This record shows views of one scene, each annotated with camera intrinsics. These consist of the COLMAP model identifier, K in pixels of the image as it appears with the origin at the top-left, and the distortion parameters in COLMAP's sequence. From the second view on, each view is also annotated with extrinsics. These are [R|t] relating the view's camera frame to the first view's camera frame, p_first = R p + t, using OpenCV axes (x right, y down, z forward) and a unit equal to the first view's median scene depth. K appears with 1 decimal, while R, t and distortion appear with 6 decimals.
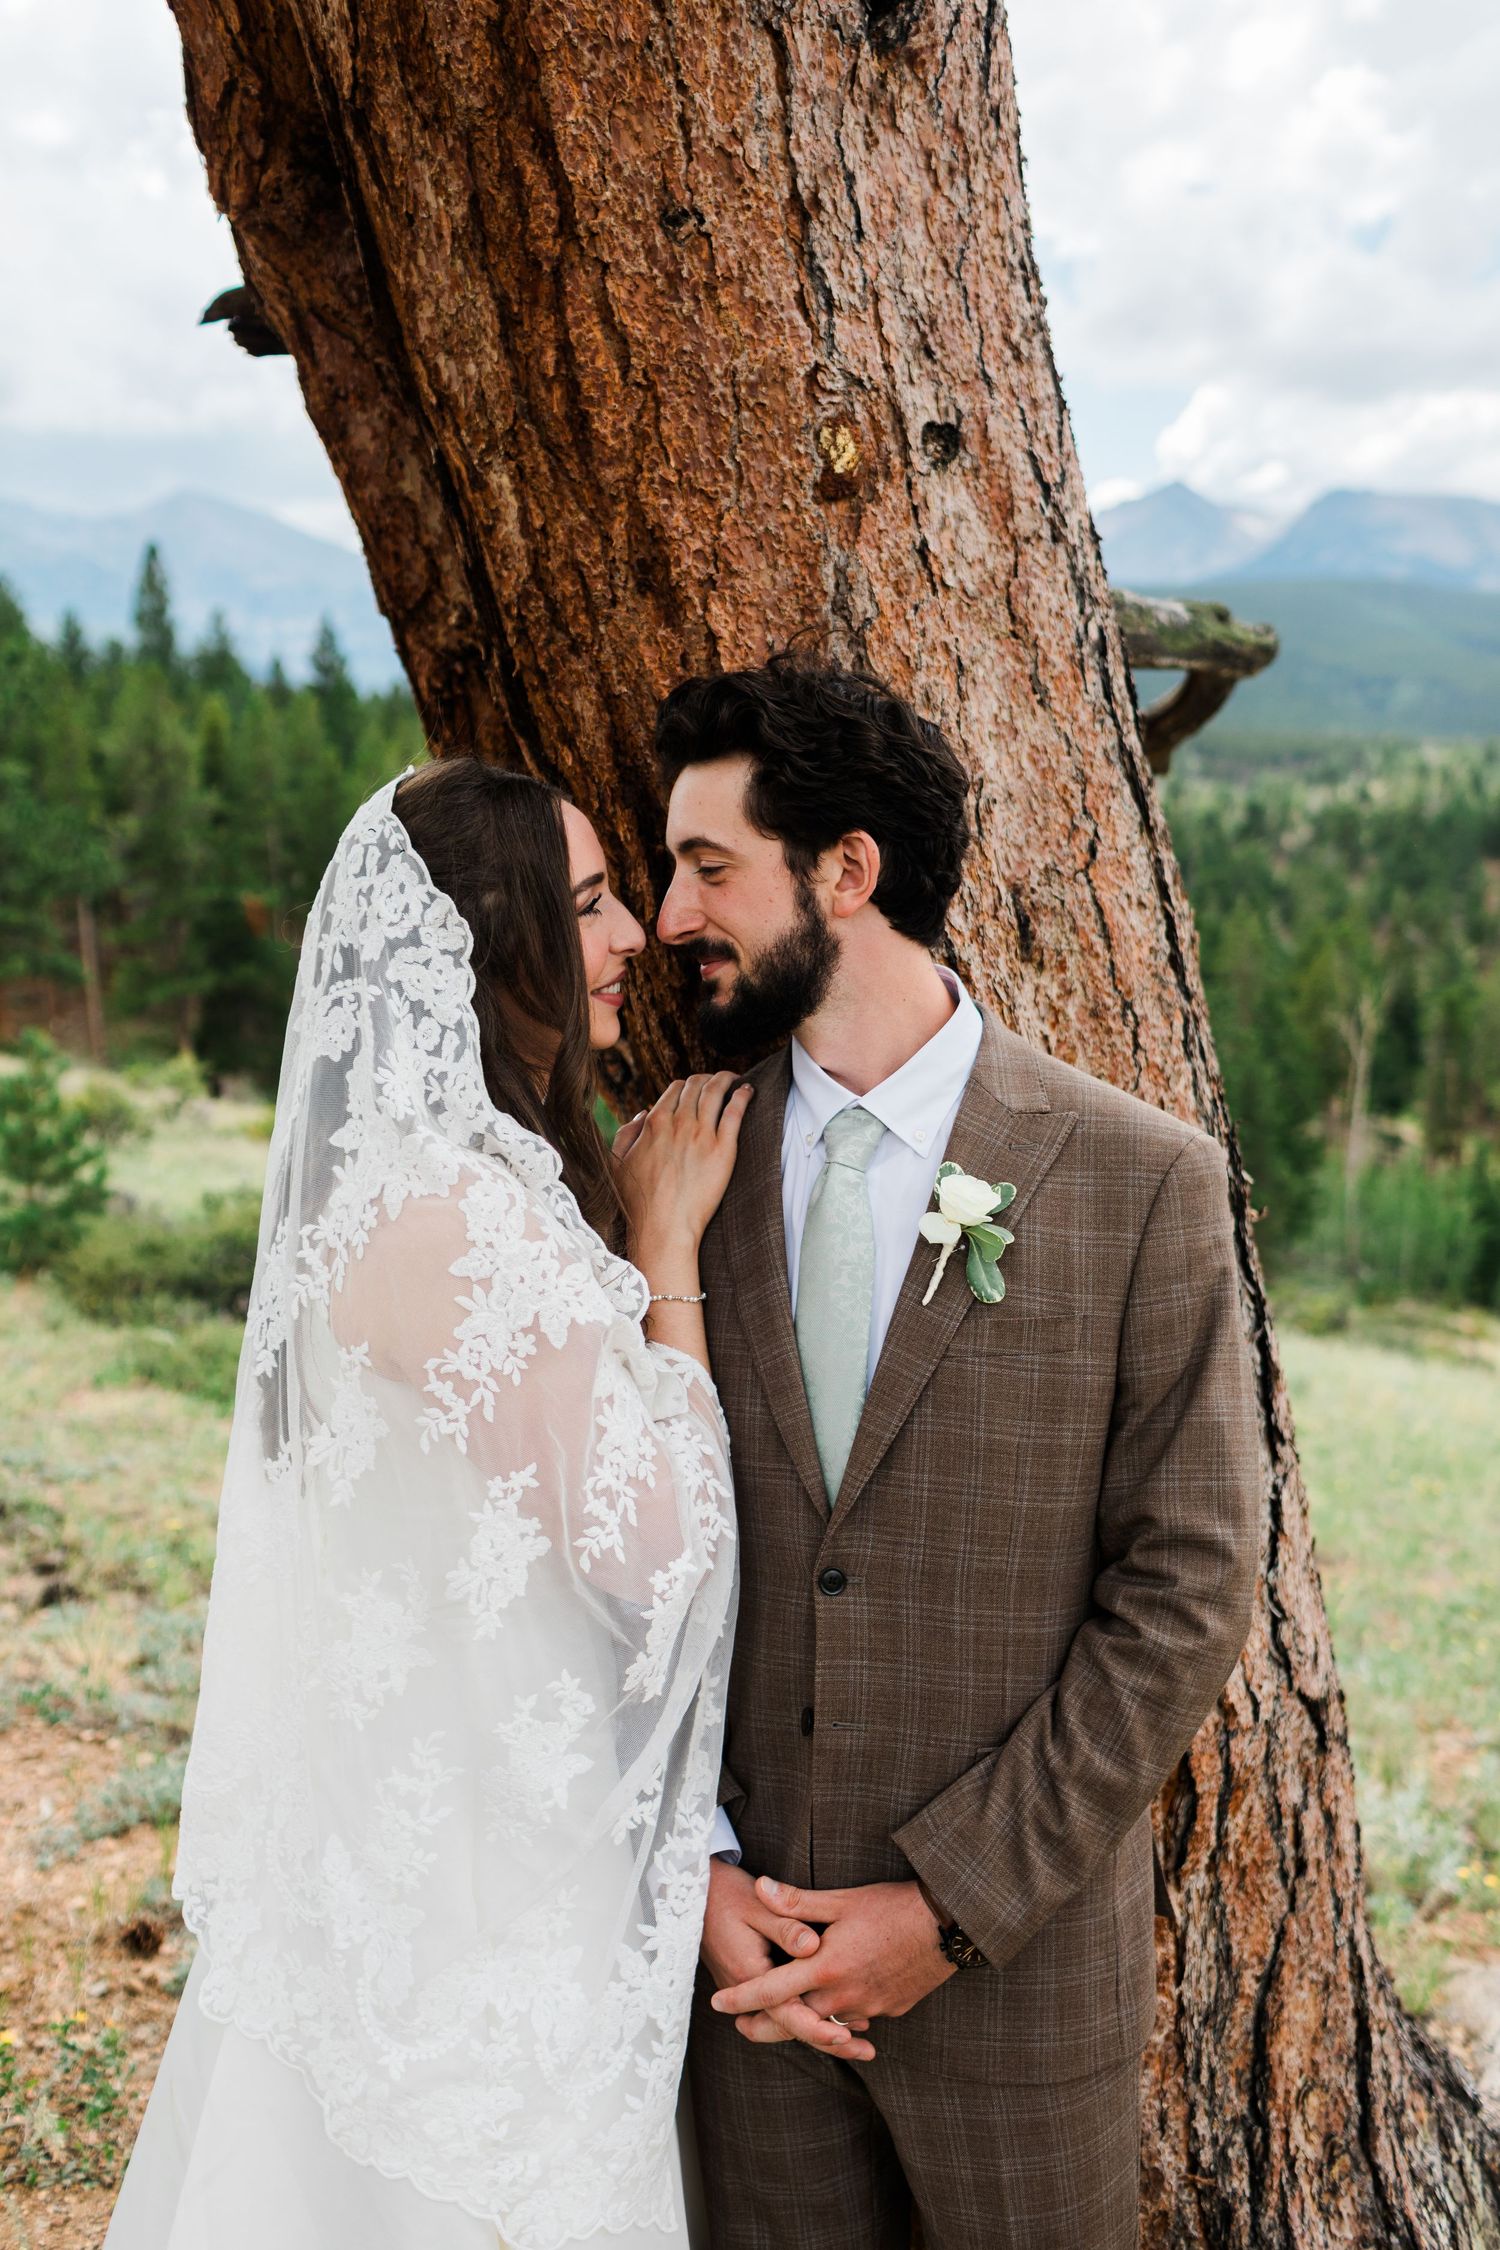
lens RADIAL K [[2121.9, 0, 750.0], [0, 2121.9, 1125.0], [0, 0, 1]] dist [0.006022, -0.009515]
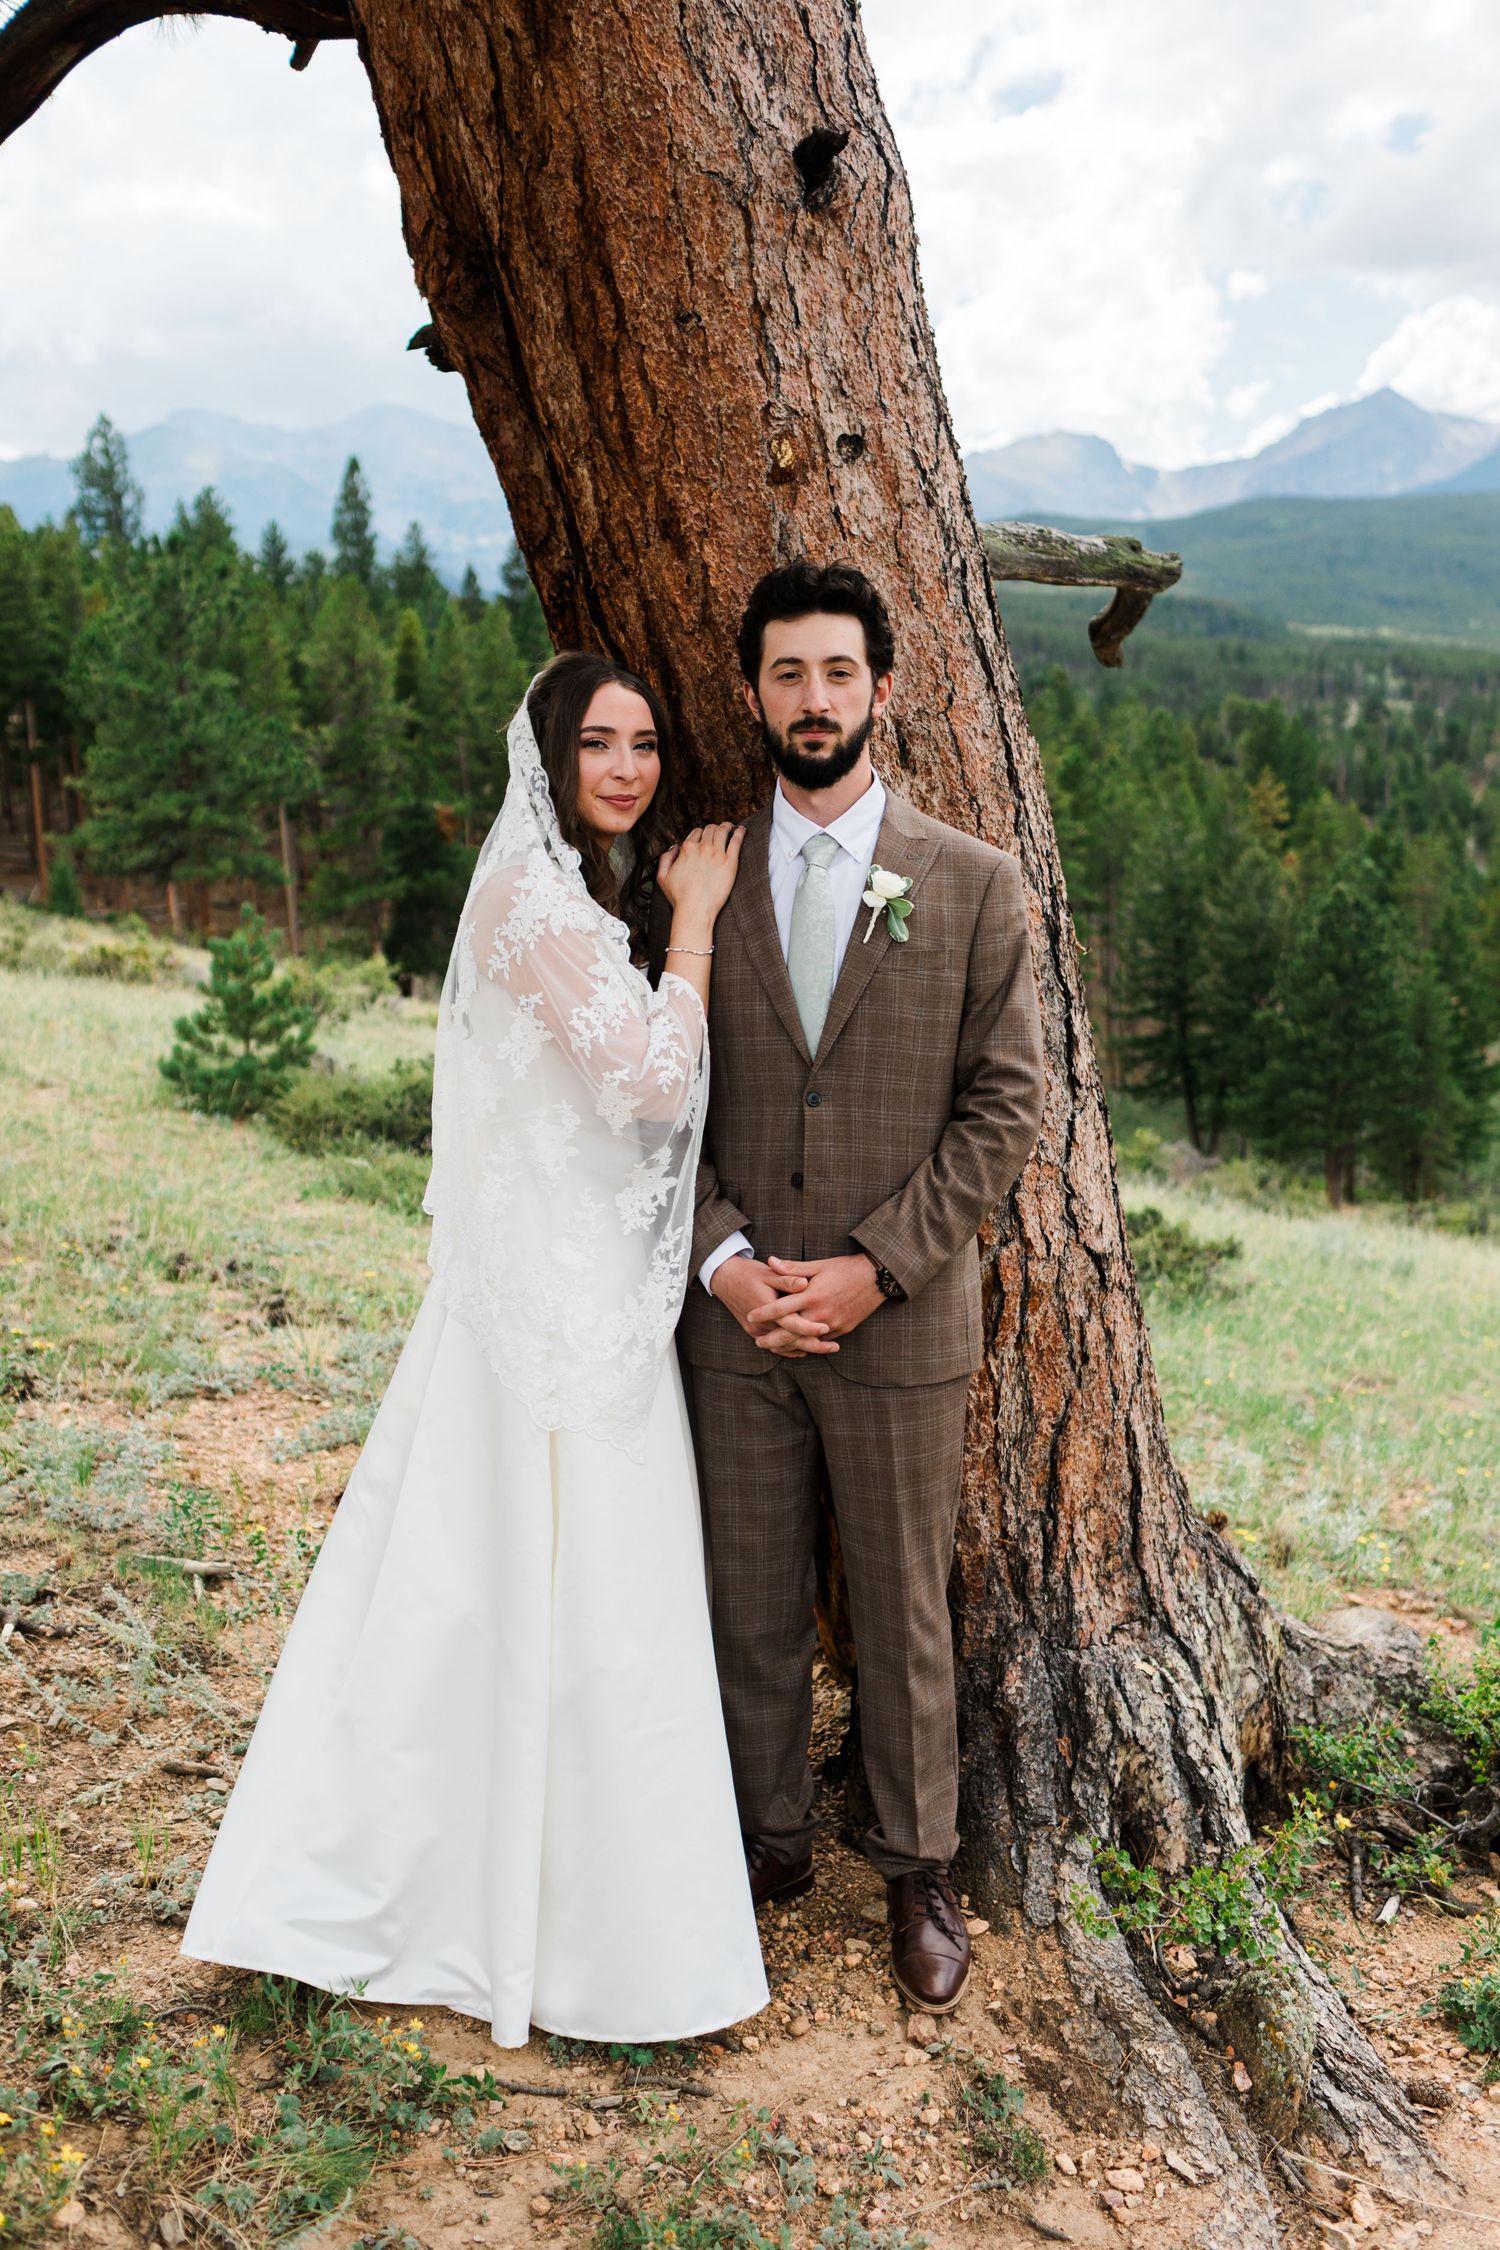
lens RADIAL K [[2121.9, 0, 750.0], [0, 2121.9, 1125.0], [0, 0, 1]] dist [0.006022, -0.009515]
pose [[0.996104, 0.024895, -0.084603, 0.152049], [-0.021642, 0.998999, 0.039156, 0.130153], [0.085493, -0.037172, 0.995645, -0.613280]]
